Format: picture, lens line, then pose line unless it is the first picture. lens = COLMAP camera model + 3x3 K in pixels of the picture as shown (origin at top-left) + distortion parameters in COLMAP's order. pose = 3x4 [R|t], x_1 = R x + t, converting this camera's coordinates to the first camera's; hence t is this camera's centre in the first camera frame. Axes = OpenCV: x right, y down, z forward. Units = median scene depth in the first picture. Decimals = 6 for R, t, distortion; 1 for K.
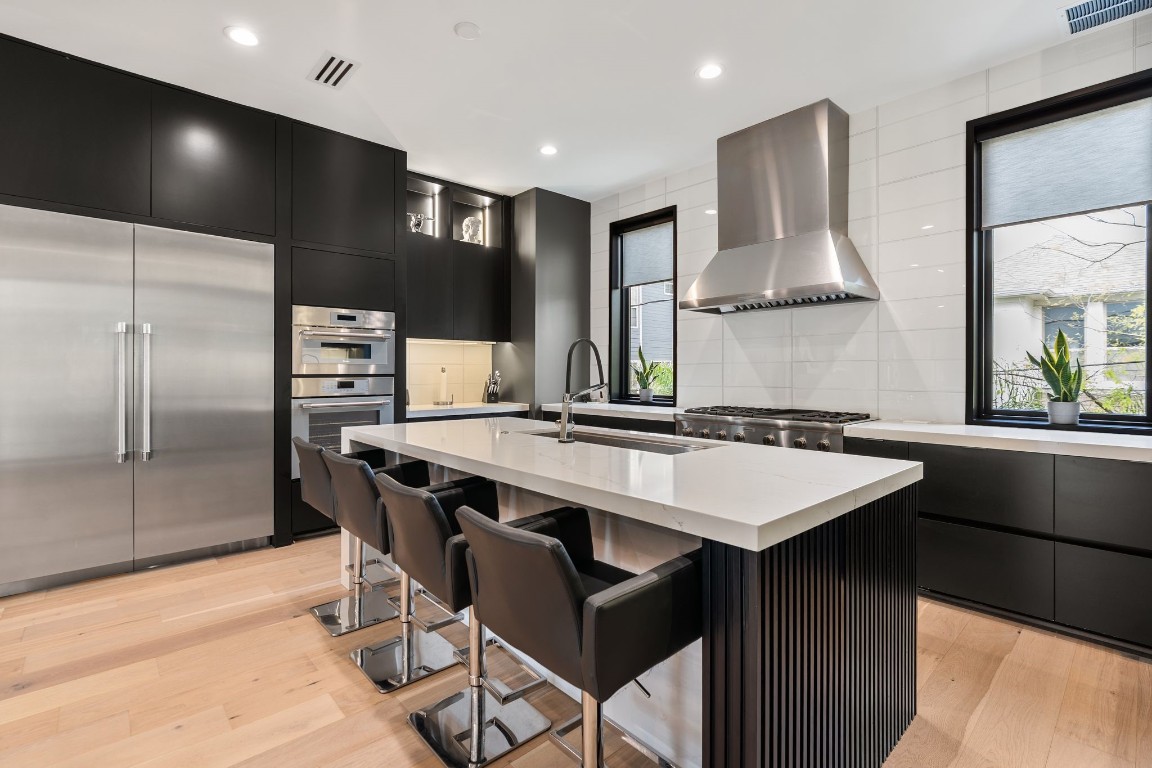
lens RADIAL K [[528.1, 0, 571.9], [0, 528.1, 374.9], [0, 0, 1]] dist [-0.004392, -0.000202]
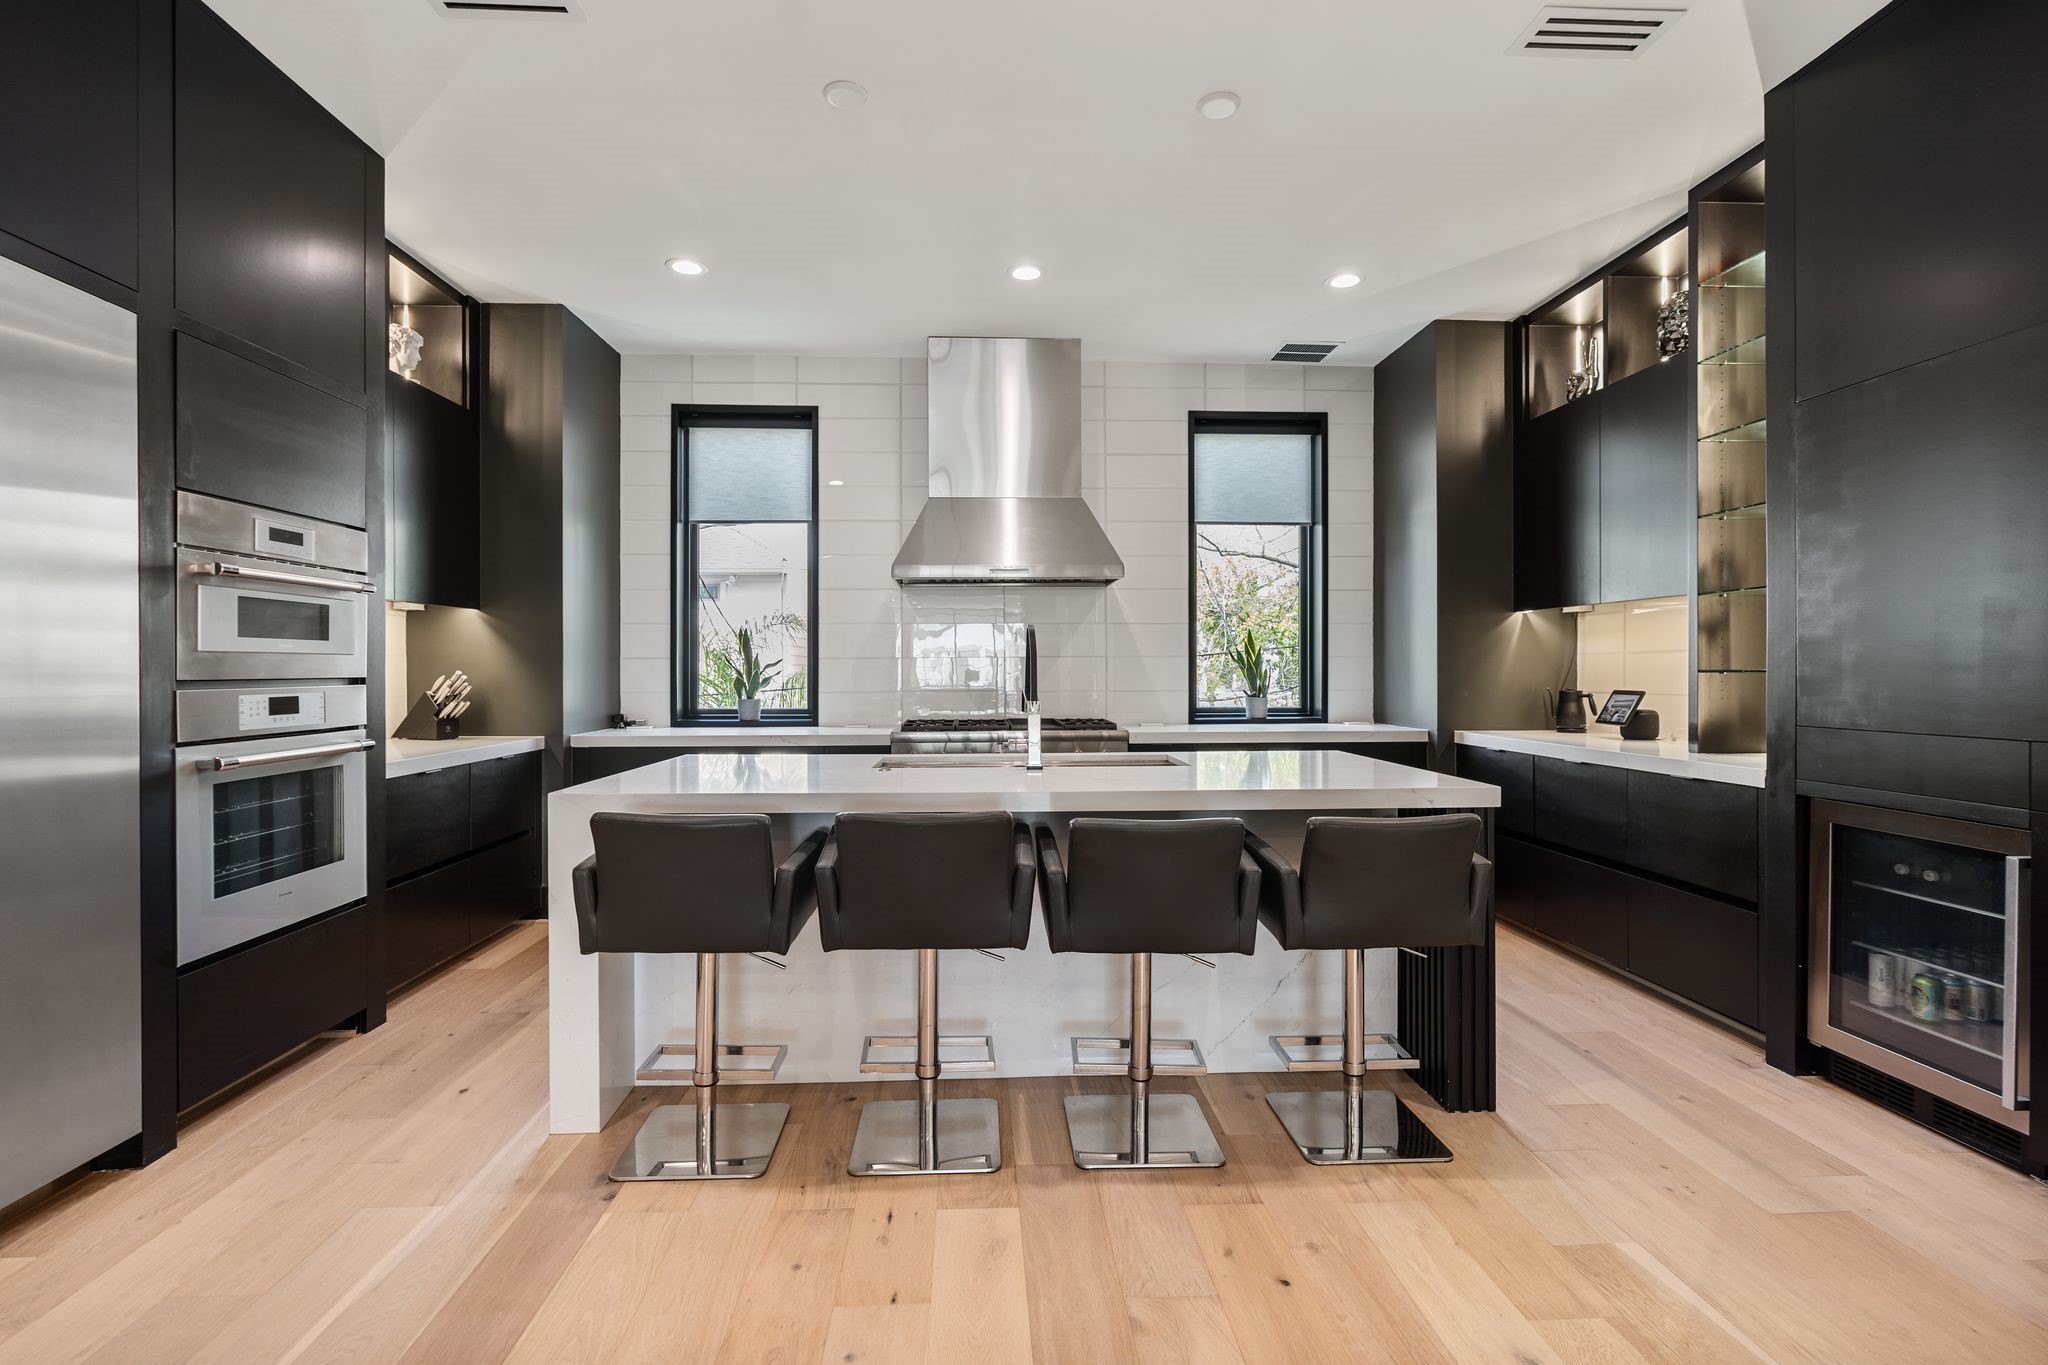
lens RADIAL K [[938.9, 0, 1016.7], [0, 938.9, 666.3], [0, 0, 1]] dist [-0.004392, -0.000202]
pose [[0.631485, 0.001077, 0.775387, -0.625839], [0.006643, 0.999955, -0.006799, -0.001977], [-0.775360, 0.009444, 0.631449, 0.129444]]
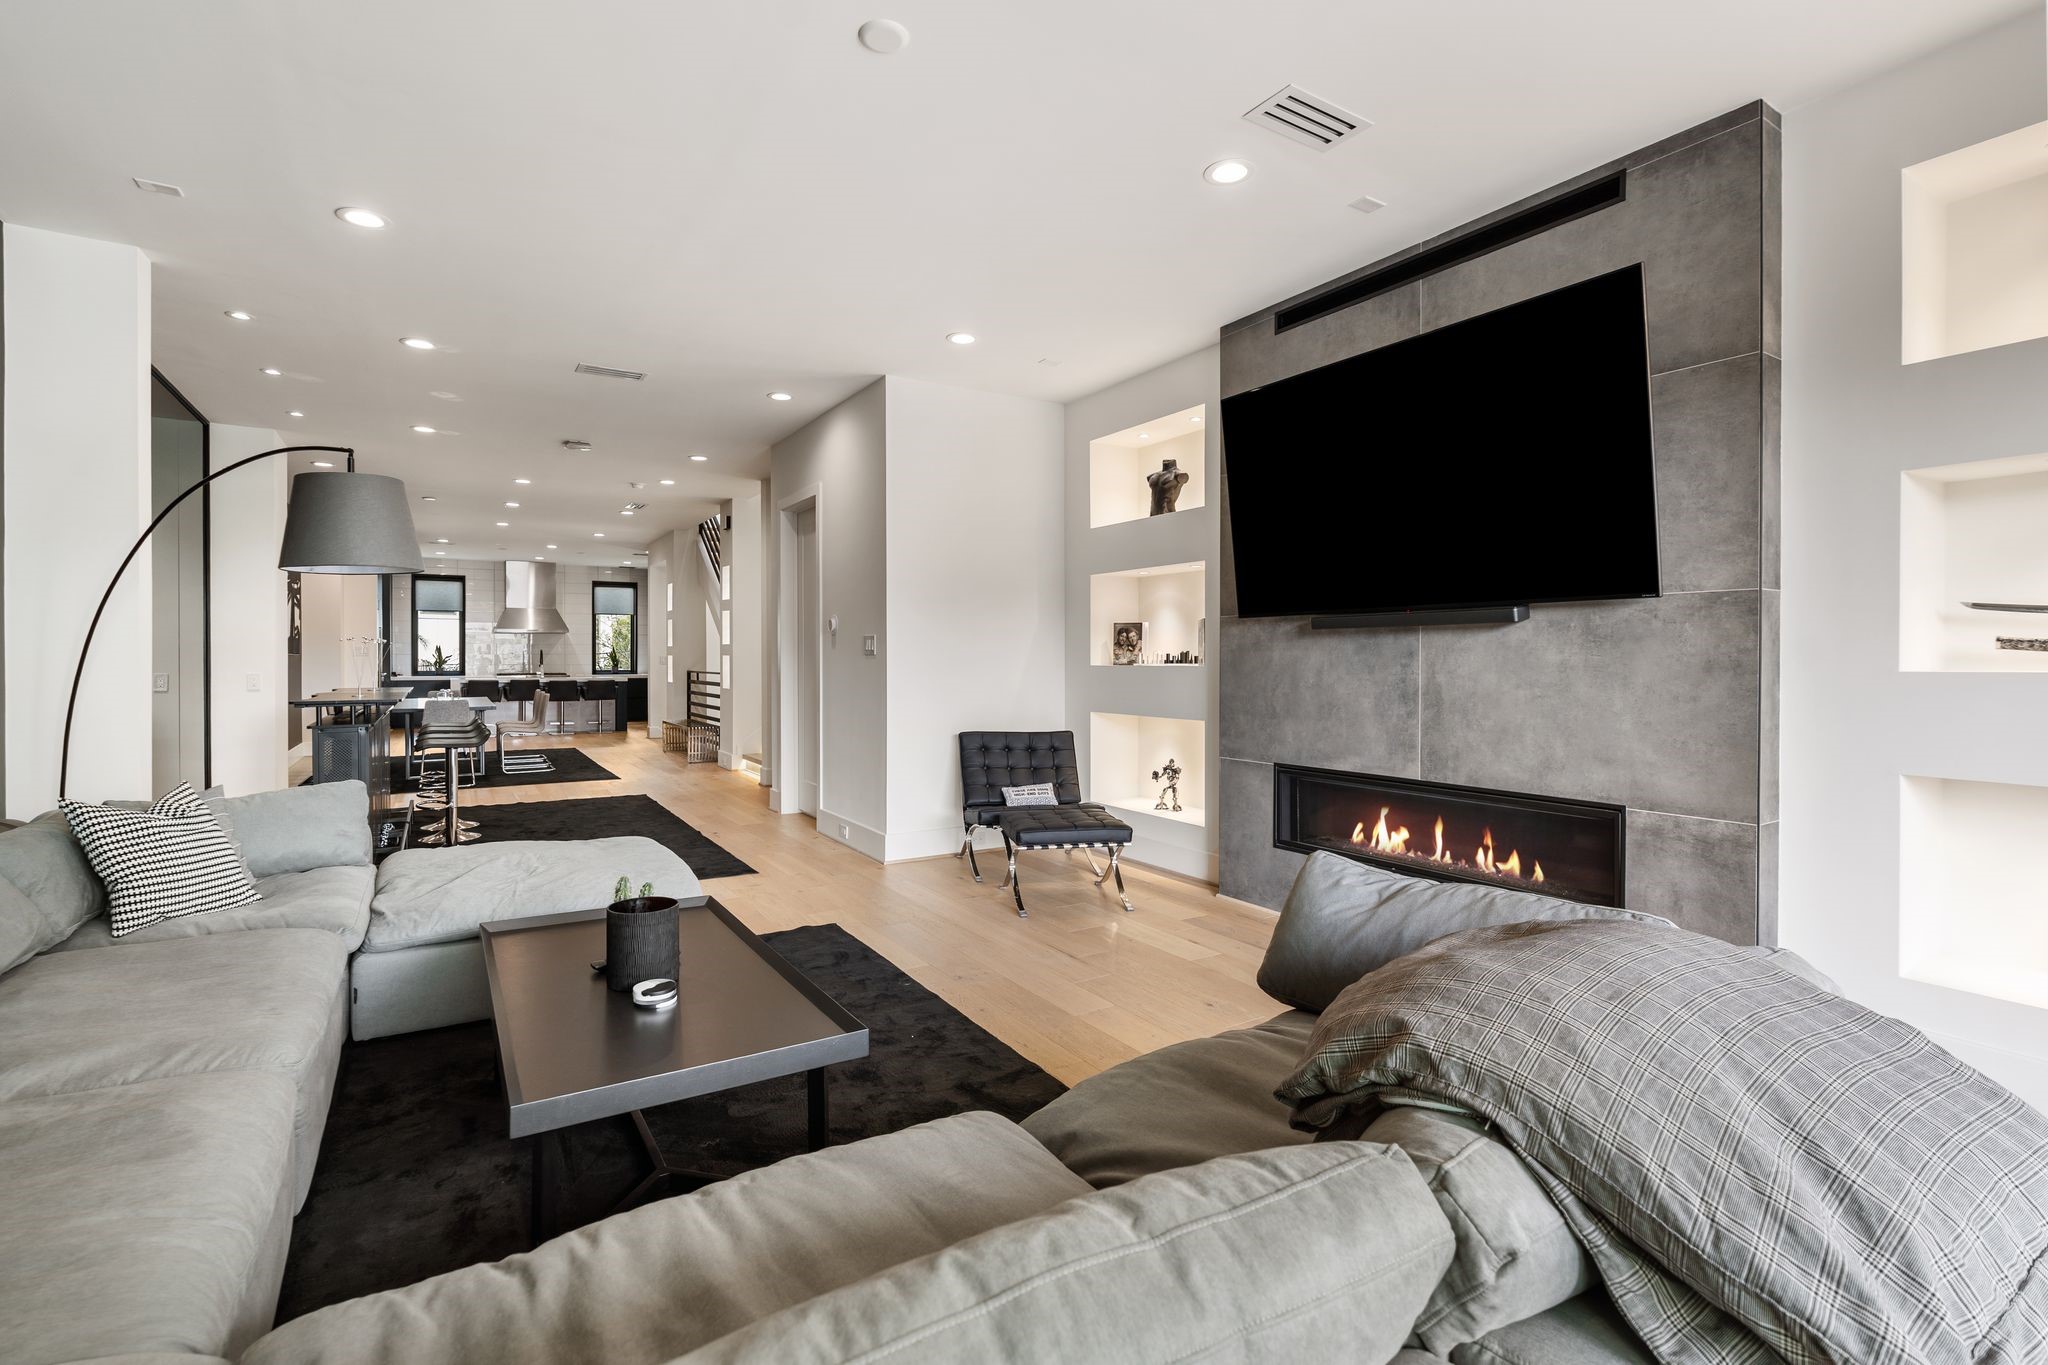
lens RADIAL K [[938.9, 0, 1016.7], [0, 938.9, 666.3], [0, 0, 1]] dist [-0.004392, -0.000202]
pose [[0.181839, -0.013013, 0.983242, -3.537668], [0.003998, 0.999914, 0.012494, -0.015203], [-0.983320, 0.001659, 0.181876, -2.074680]]
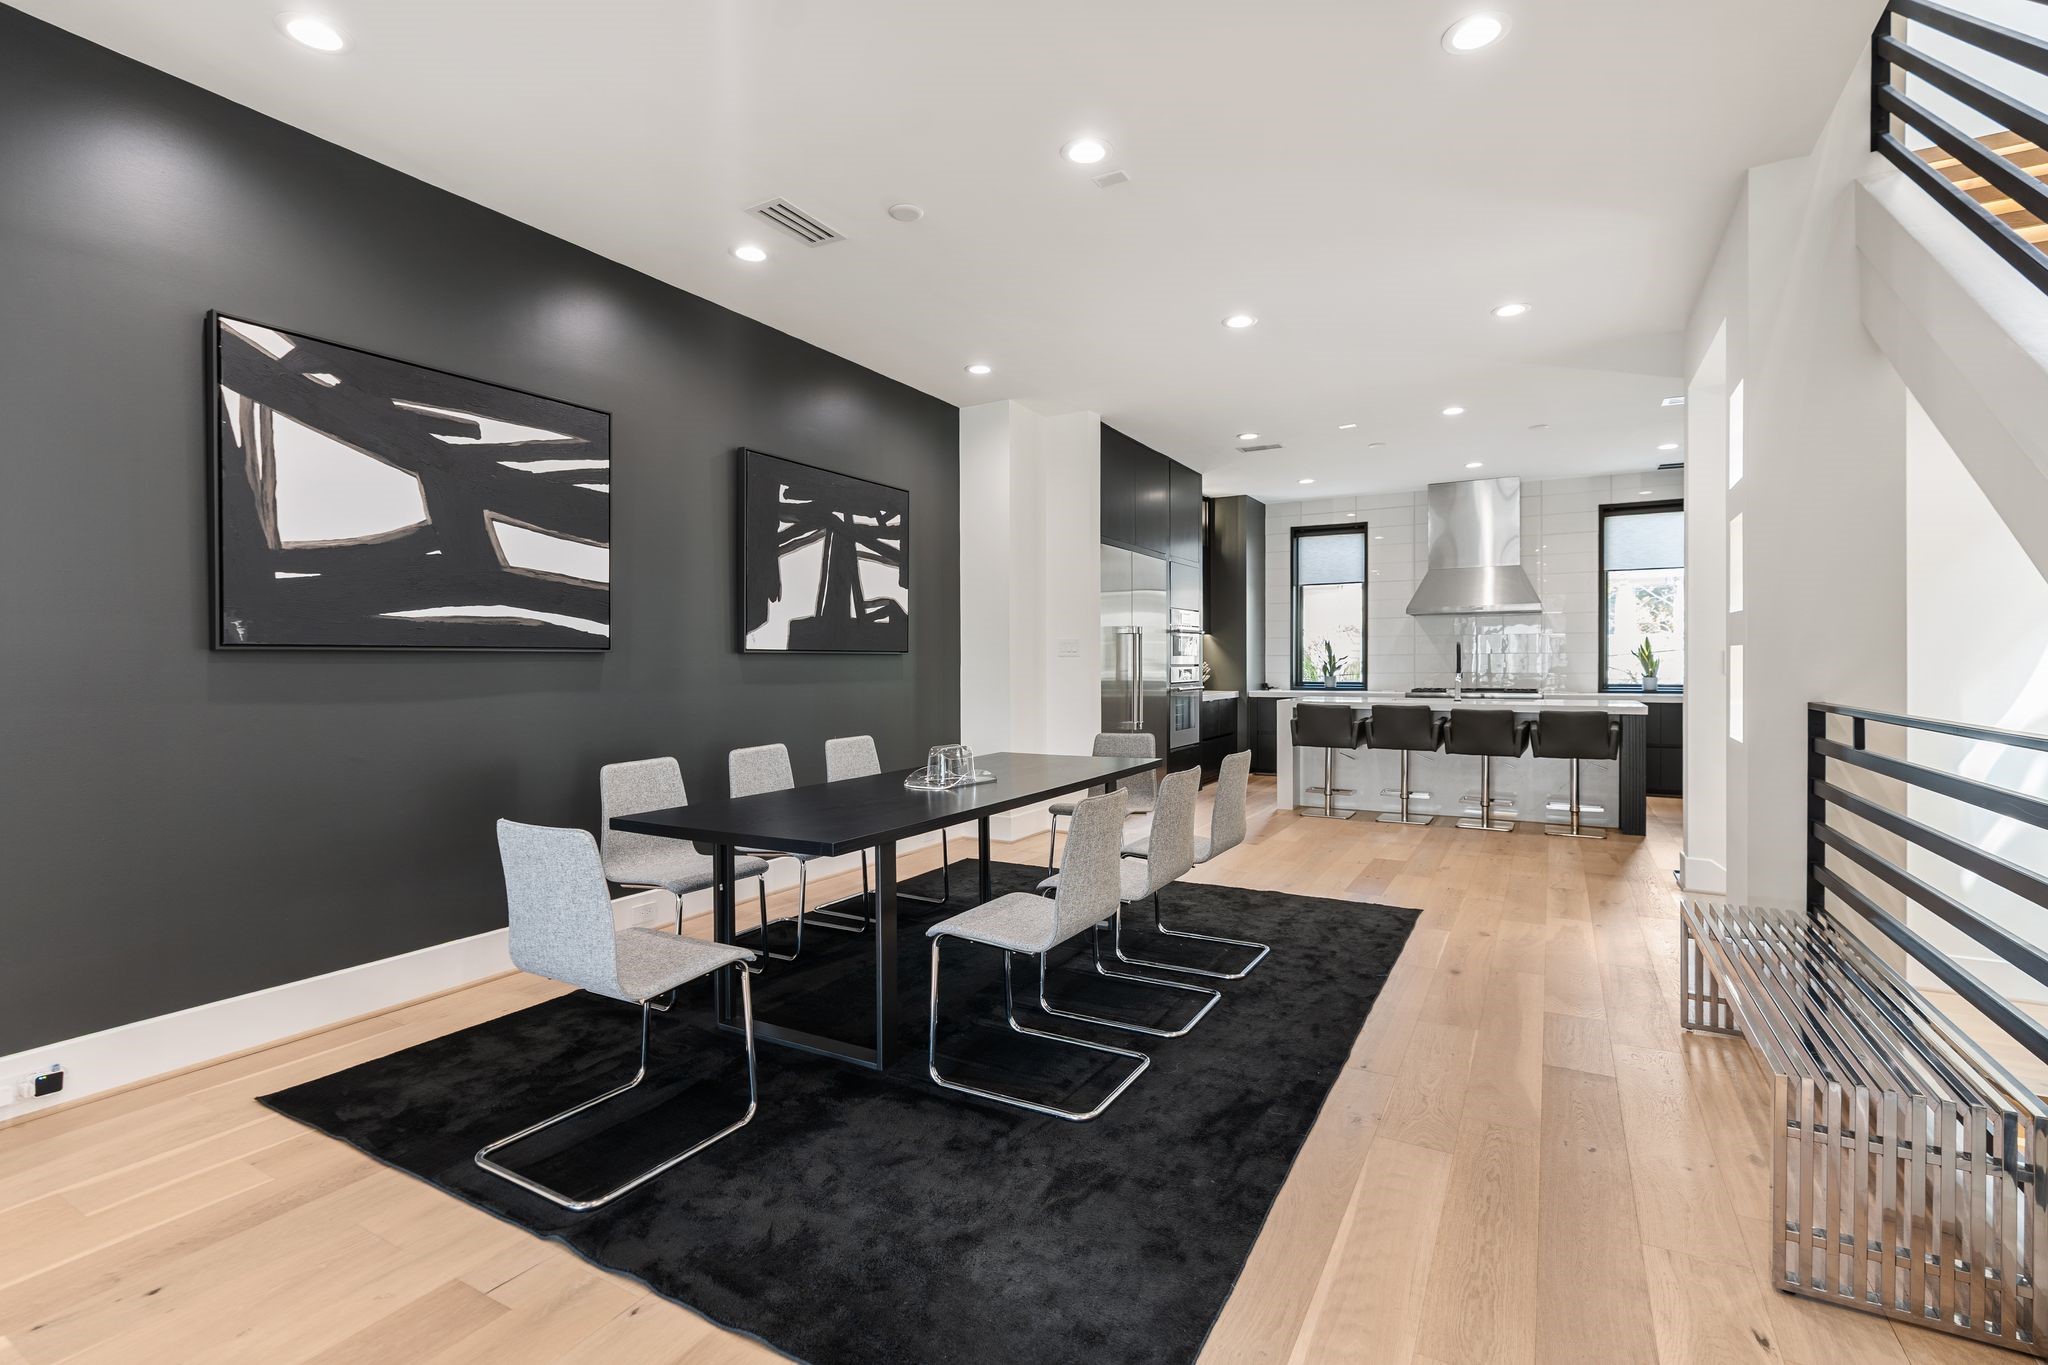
lens RADIAL K [[937.1, 0, 1015.8], [0, 937.1, 675.5], [0, 0, 1]] dist [-0.020175, -0.000320]
pose [[0.950308, -0.011412, 0.311104, -1.459328], [0.008402, 0.999904, 0.011015, -0.005217], [-0.311199, -0.007854, 0.950312, -0.912658]]
